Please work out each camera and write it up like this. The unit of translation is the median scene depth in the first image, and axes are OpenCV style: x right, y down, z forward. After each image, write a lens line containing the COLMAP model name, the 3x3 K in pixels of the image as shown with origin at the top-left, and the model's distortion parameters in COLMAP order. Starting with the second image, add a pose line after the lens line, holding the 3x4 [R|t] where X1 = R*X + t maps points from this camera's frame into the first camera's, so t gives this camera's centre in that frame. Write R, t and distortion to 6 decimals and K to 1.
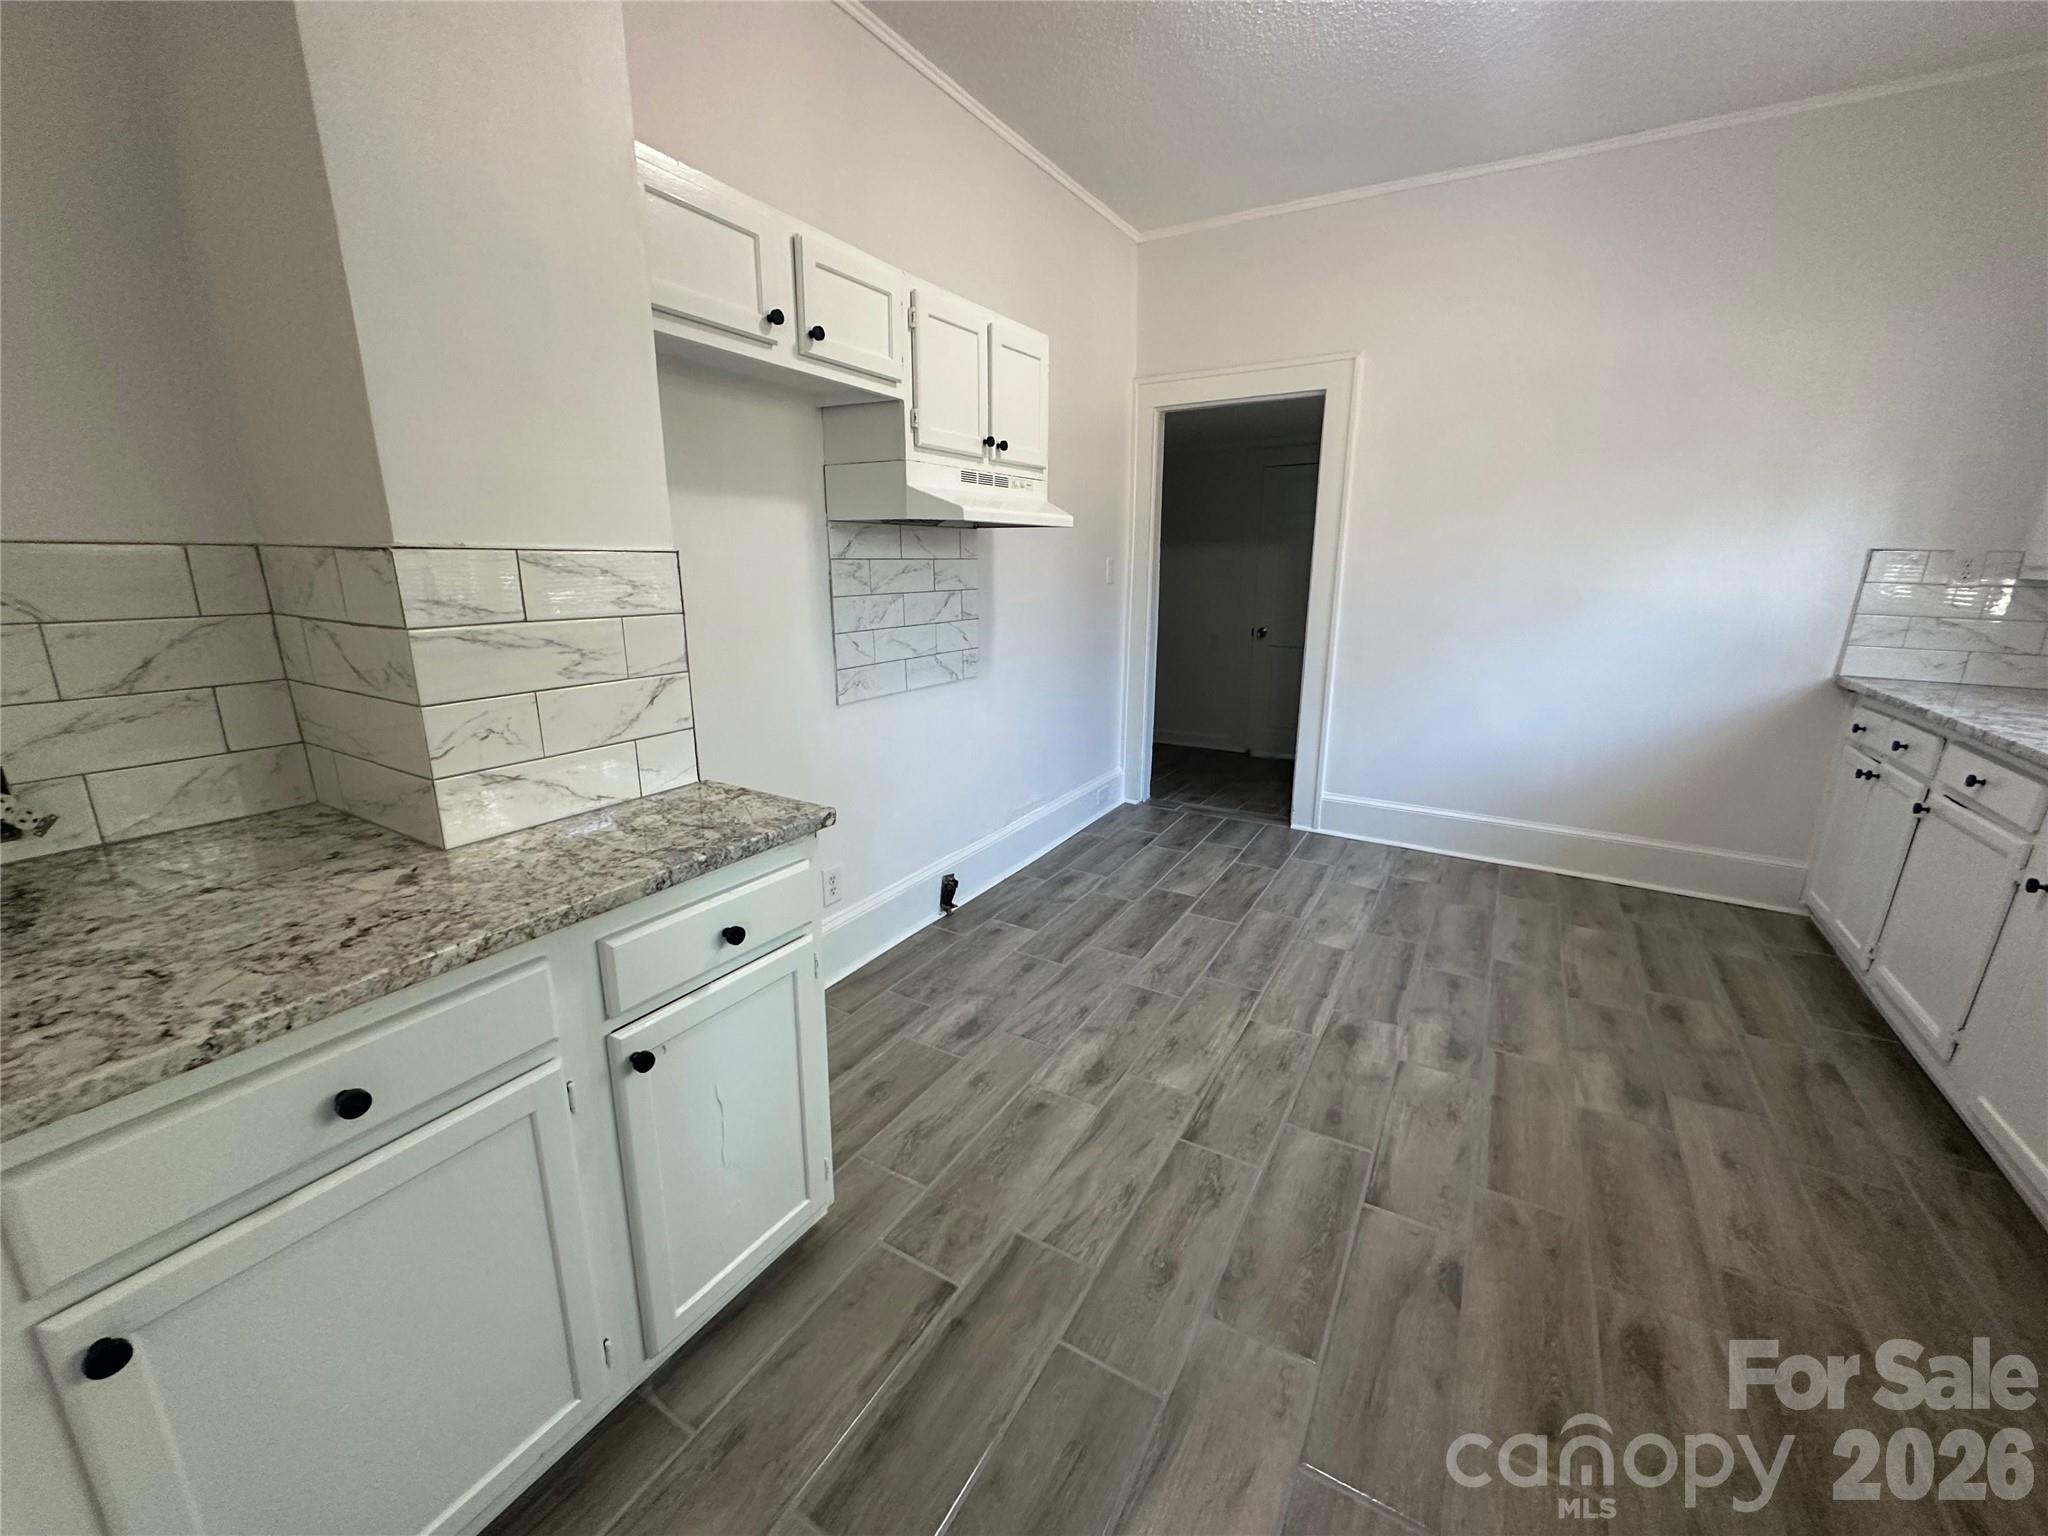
lens RADIAL K [[816.8, 0, 1027.9], [0, 816.8, 764.8], [0, 0, 1]] dist [-0.004918, 0.001249]
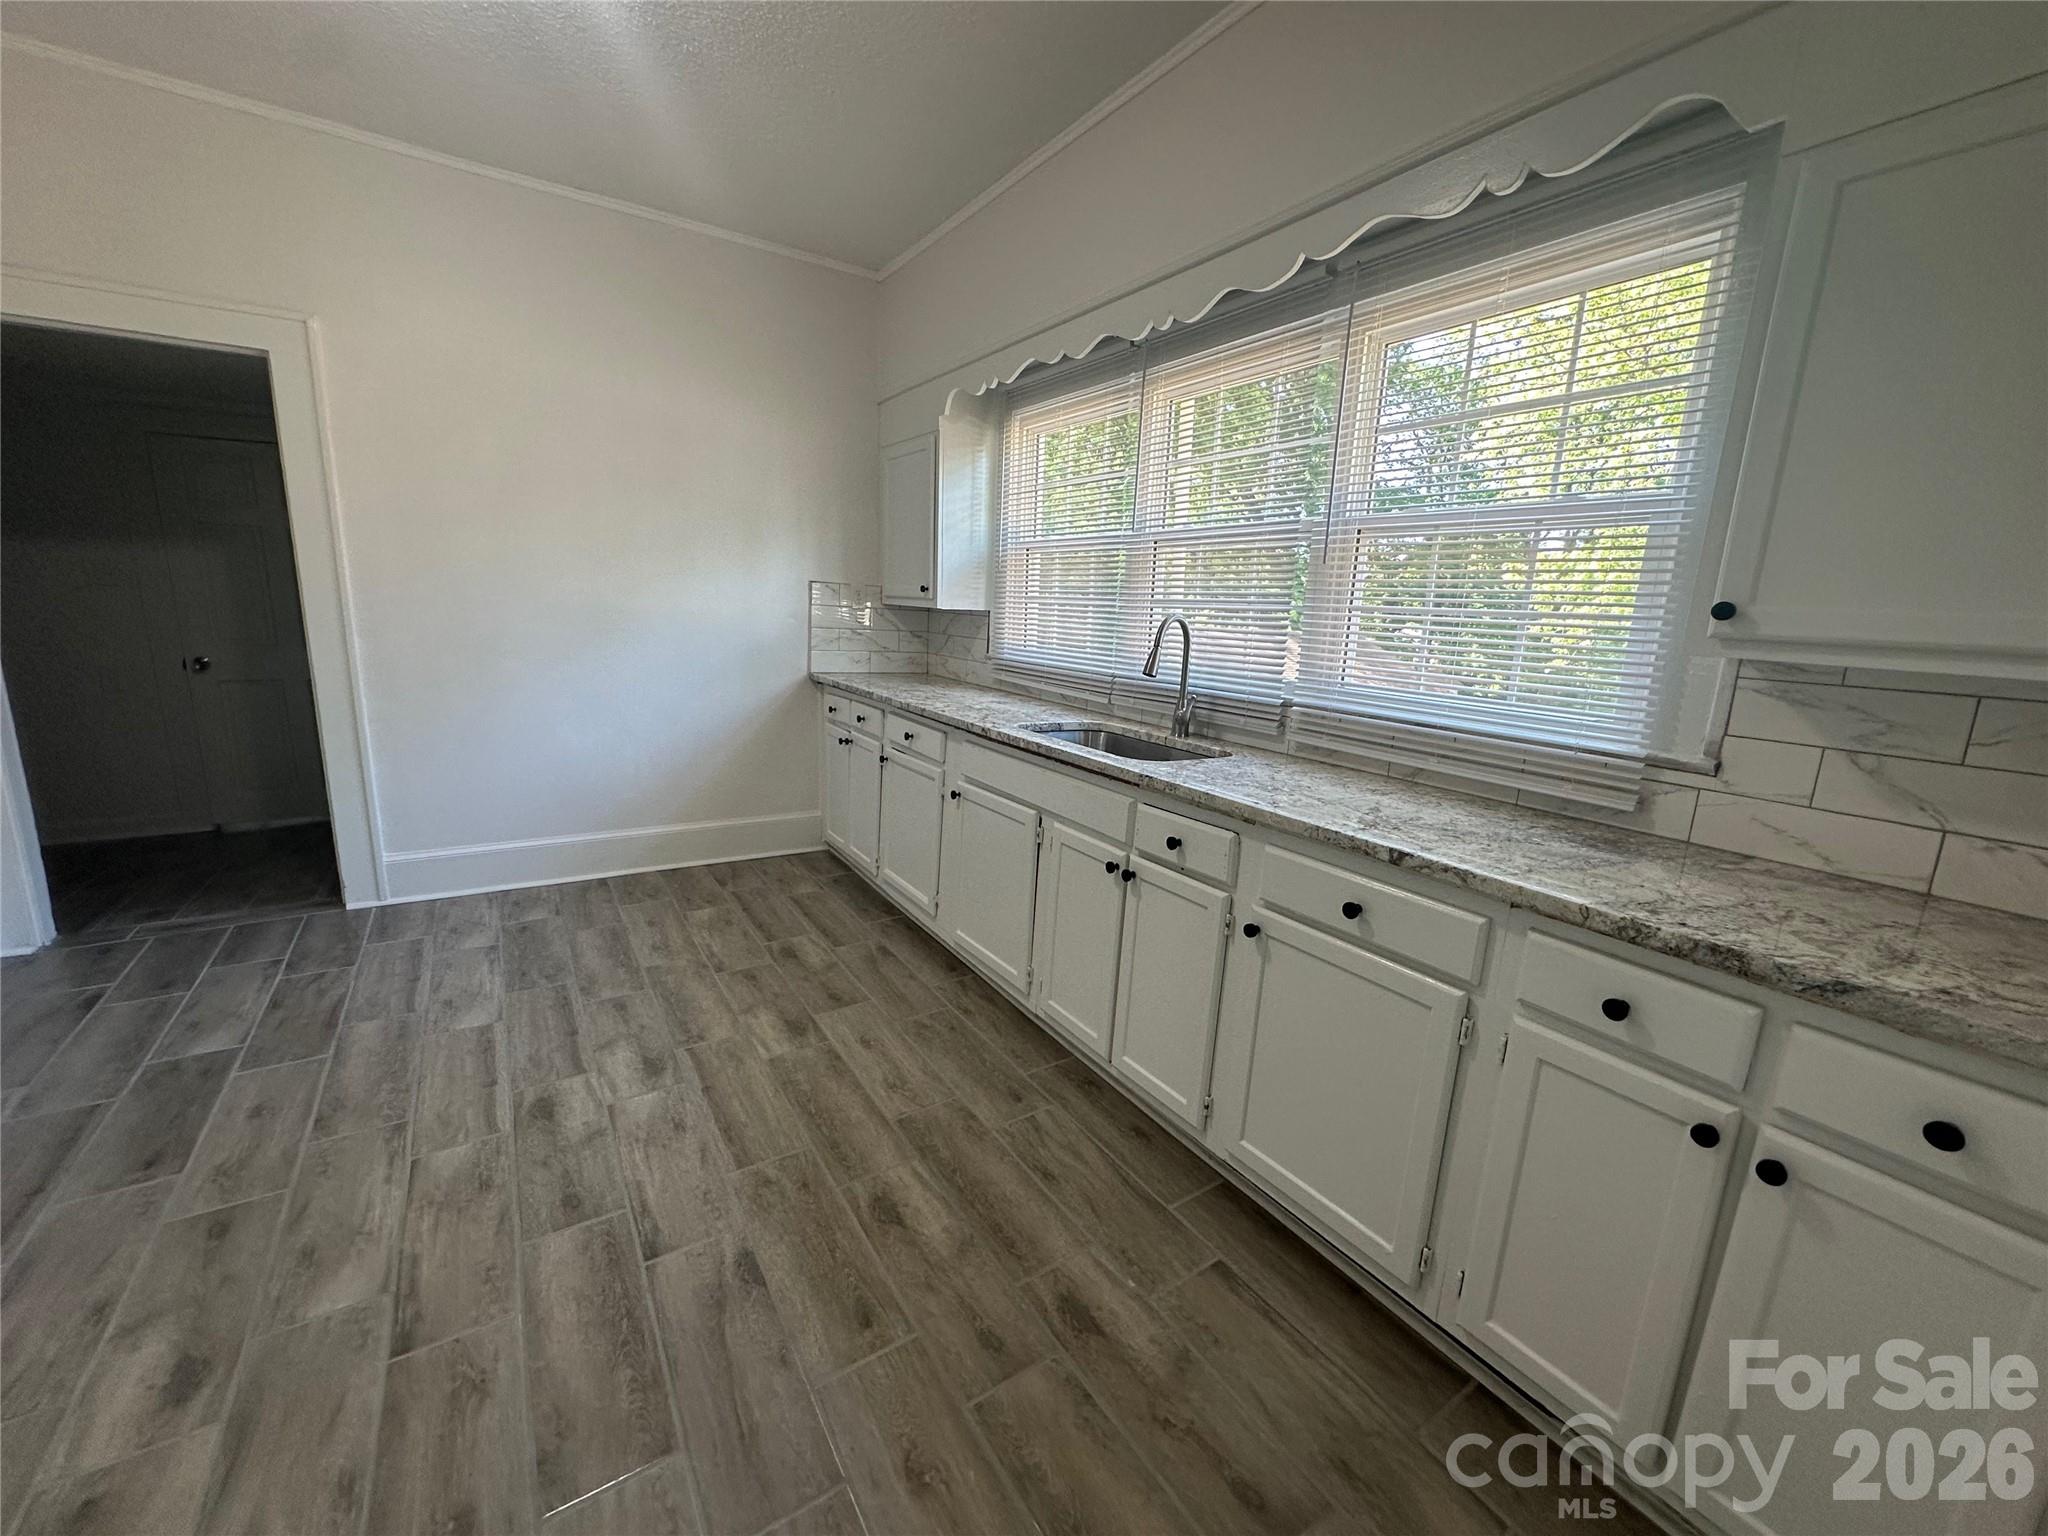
lens RADIAL K [[816.8, 0, 1026.0], [0, 816.8, 766.1], [0, 0, 1]] dist [-0.004918, 0.001249]
pose [[0.444156, -0.167549, 0.880144, -0.094933], [0.179073, 0.979138, 0.096026, -0.028291], [-0.877871, 0.114960, 0.464894, 0.079396]]
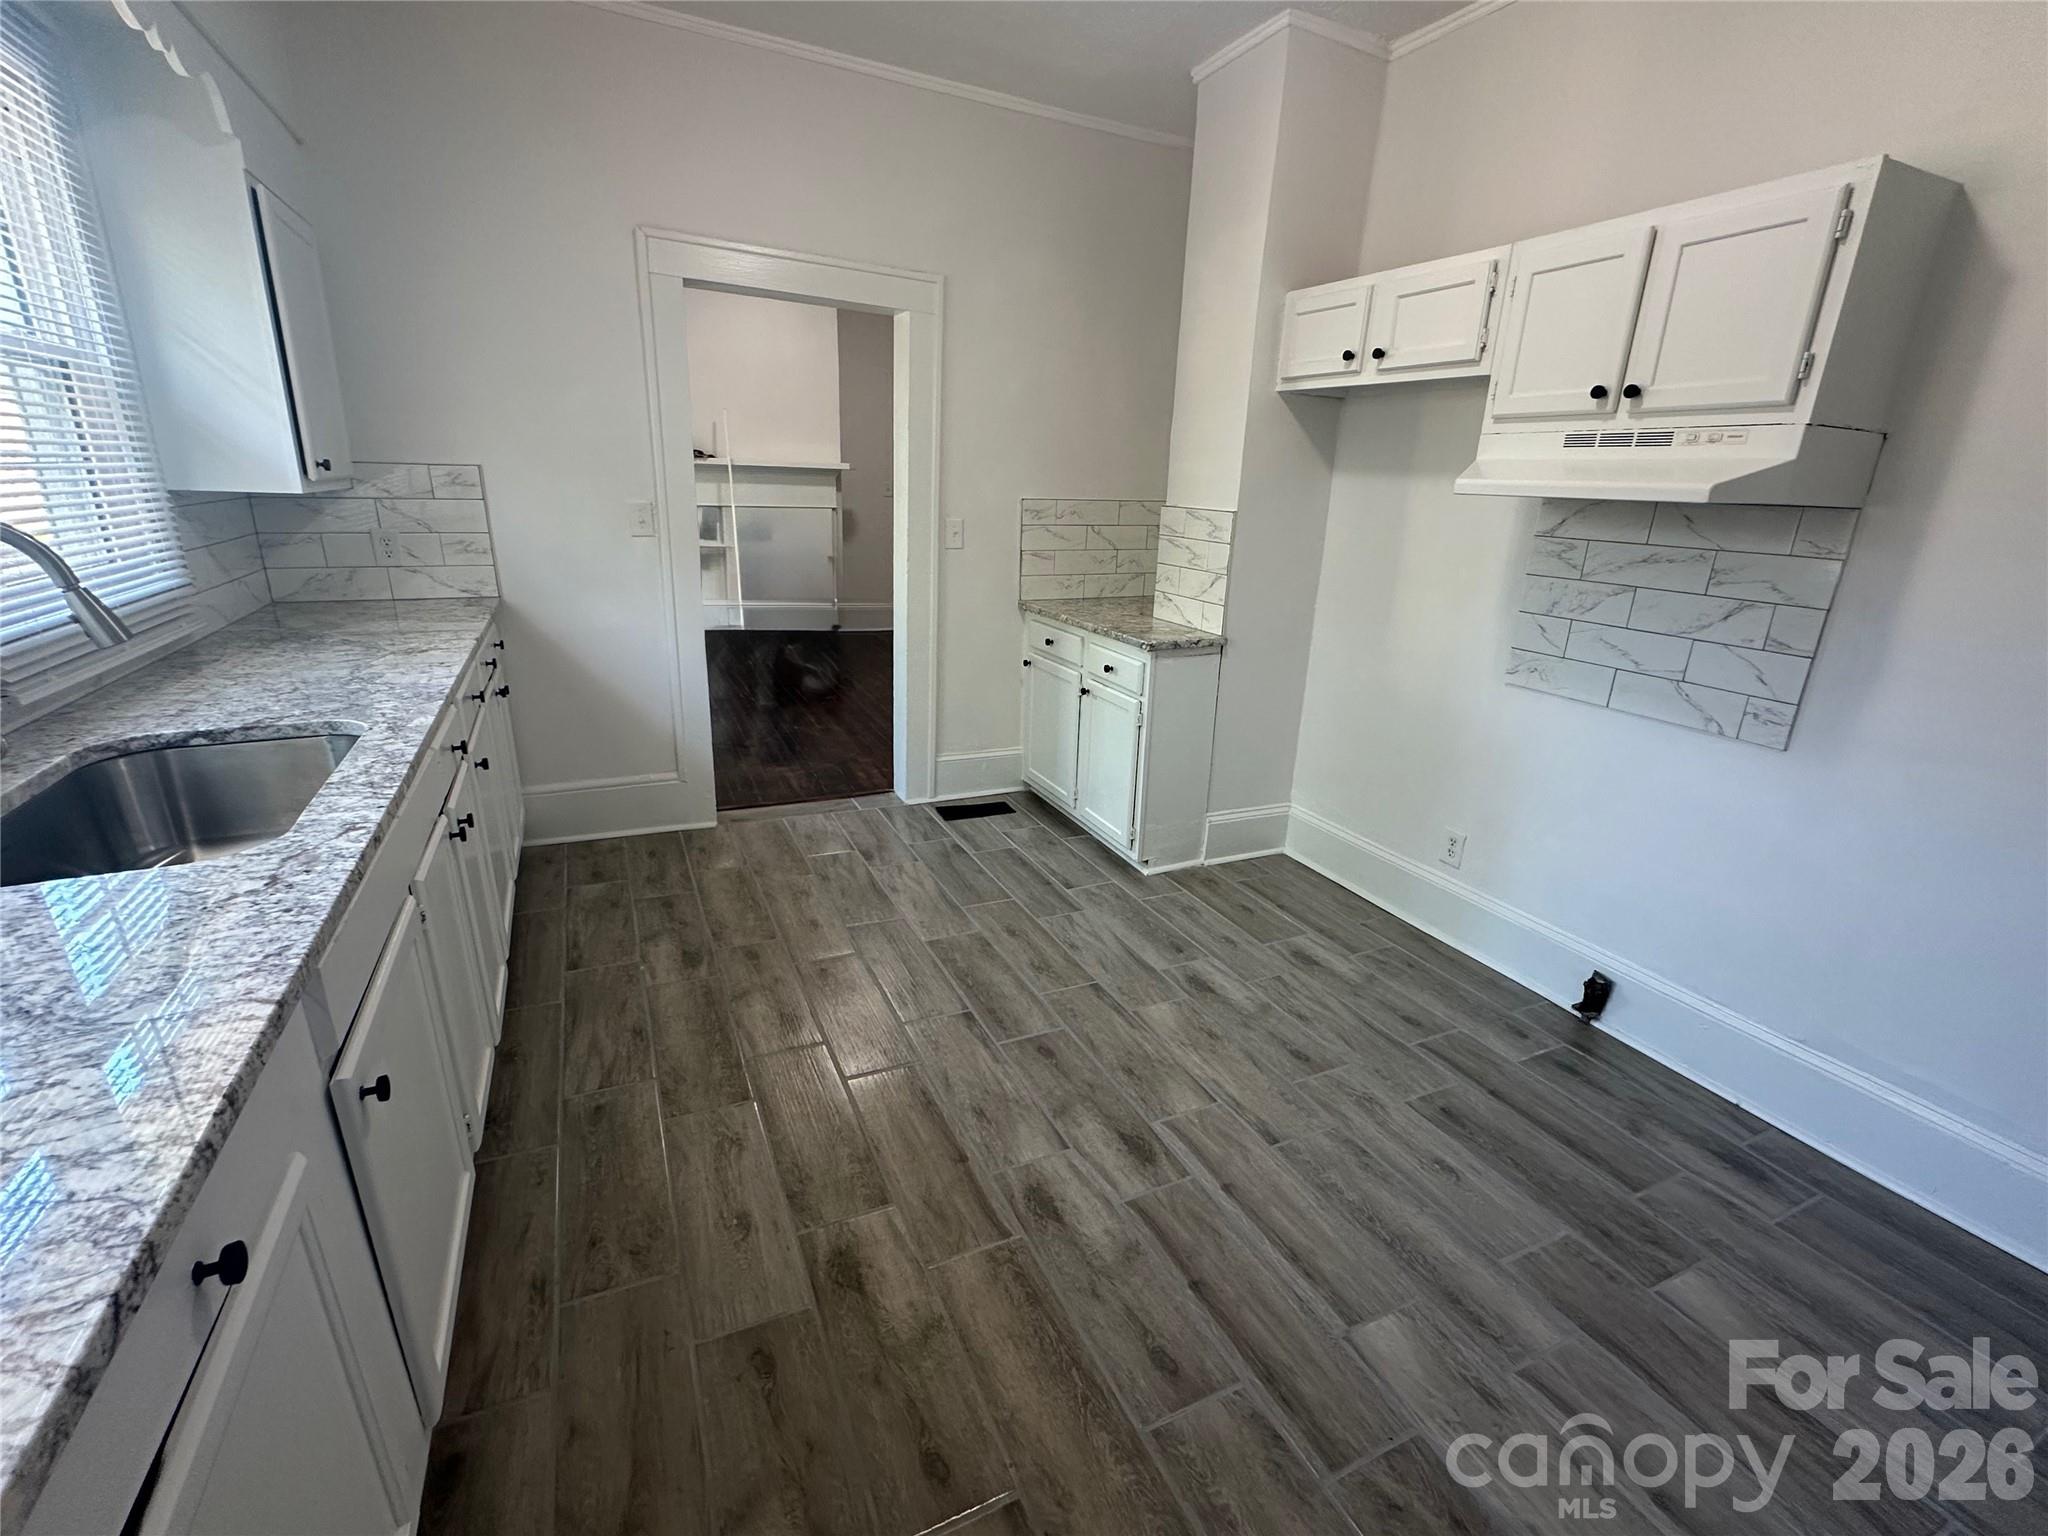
lens RADIAL K [[900.8, 0, 1027.6], [0, 900.8, 769.4], [0, 0, 1]] dist [-0.005028, -0.000069]
pose [[-0.559250, 0.226039, -0.797588, 1.069584], [-0.247164, 0.872888, 0.420685, -0.322485], [0.791296, 0.432403, -0.432294, 1.147283]]
